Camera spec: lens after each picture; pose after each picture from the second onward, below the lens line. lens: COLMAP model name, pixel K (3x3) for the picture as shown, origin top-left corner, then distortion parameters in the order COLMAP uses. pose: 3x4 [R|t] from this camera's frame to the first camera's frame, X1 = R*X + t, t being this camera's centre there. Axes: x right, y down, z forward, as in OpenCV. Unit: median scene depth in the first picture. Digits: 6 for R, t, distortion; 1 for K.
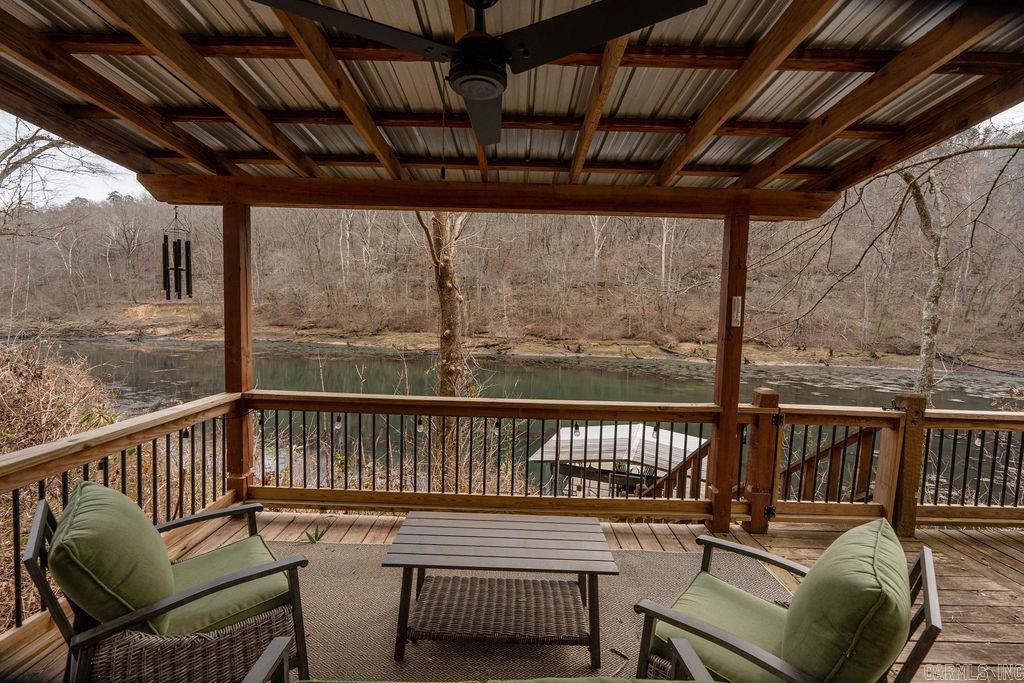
lens RADIAL K [[457.8, 0, 513.6], [0, 457.8, 339.7], [0, 0, 1]] dist [-0.007204, 0.002899]
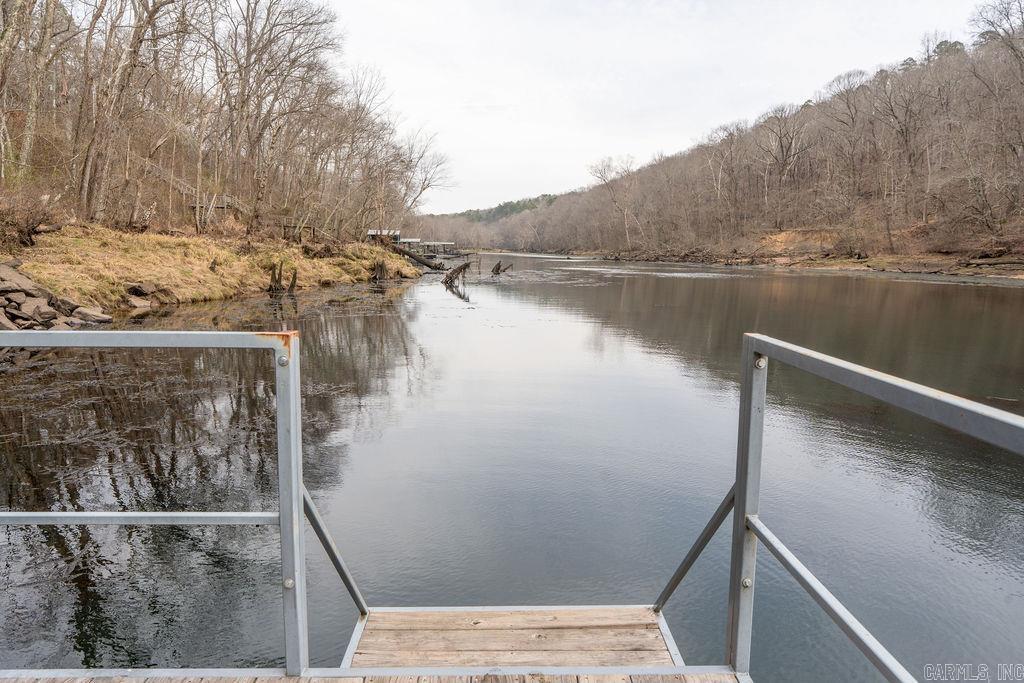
lens RADIAL K [[664.8, 0, 511.2], [0, 664.8, 340.7], [0, 0, 1]] dist [-0.001824, 0.001881]
pose [[0.392661, 0.114312, -0.912551, 0.058589], [-0.074432, 0.992940, 0.092355, 0.054947], [0.916666, 0.031659, 0.398398, 0.235413]]
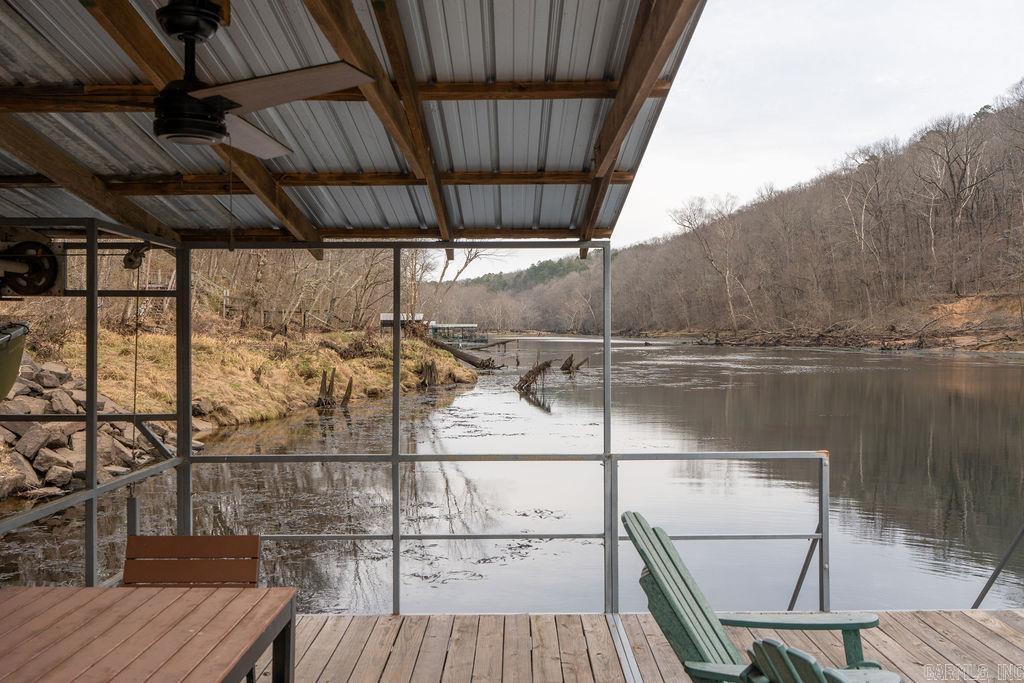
lens RADIAL K [[1000.5, 0, 514.4], [0, 1000.5, 338.7], [0, 0, 1]] dist [0.007980, 0.000000]
pose [[0.360090, -0.010591, -0.932857, 0.084662], [-0.055339, 0.997932, -0.032691, 0.053270], [0.931275, 0.063395, 0.358760, 0.203131]]
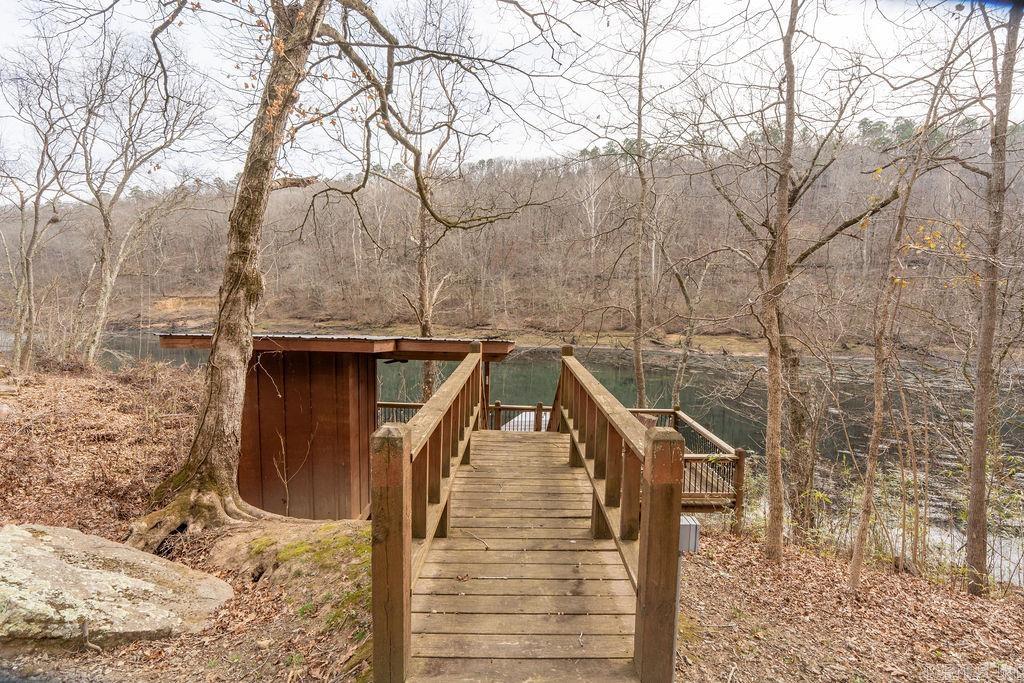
lens RADIAL K [[457.8, 0, 513.4], [0, 457.8, 341.6], [0, 0, 1]] dist [-0.007204, 0.002899]
pose [[0.999709, -0.002916, -0.023953, 0.025423], [0.003785, 0.999333, 0.036313, -0.016271], [0.023831, -0.036393, 0.999053, -0.085565]]
